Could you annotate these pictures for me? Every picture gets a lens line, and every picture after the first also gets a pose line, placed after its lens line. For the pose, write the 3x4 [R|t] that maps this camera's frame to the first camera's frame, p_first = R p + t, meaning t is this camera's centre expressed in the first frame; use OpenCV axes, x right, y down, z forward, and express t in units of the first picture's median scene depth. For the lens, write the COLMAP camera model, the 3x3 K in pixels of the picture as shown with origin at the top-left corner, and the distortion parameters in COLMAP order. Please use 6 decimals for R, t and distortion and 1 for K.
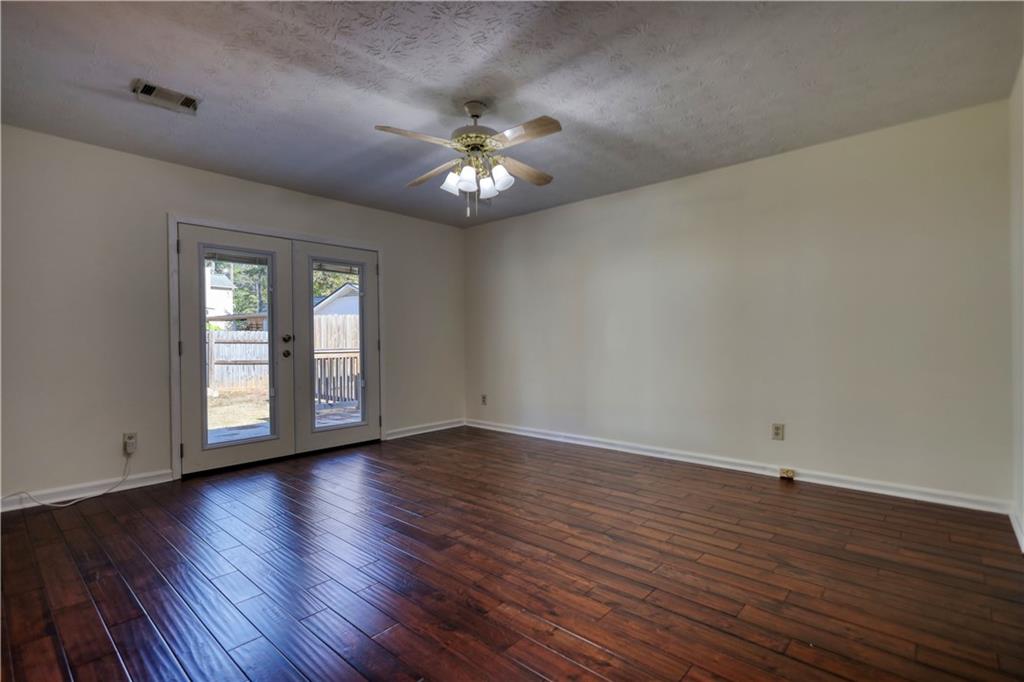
lens RADIAL K [[482.8, 0, 510.6], [0, 482.8, 344.3], [0, 0, 1]] dist [0.001869, 0.000269]
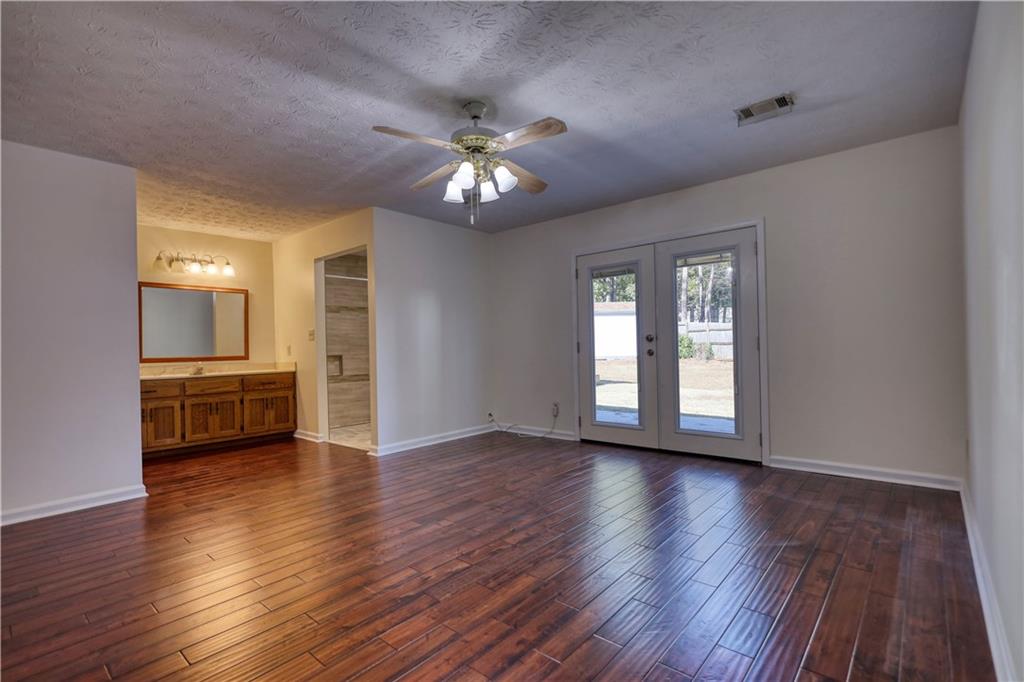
lens RADIAL K [[477.9, 0, 516.0], [0, 477.9, 347.4], [0, 0, 1]] dist [0.015588, -0.000004]
pose [[0.024774, 0.016379, -0.999559, 0.661290], [0.018173, 0.999693, 0.016832, -0.017150], [0.999528, -0.018582, 0.024469, 0.767830]]
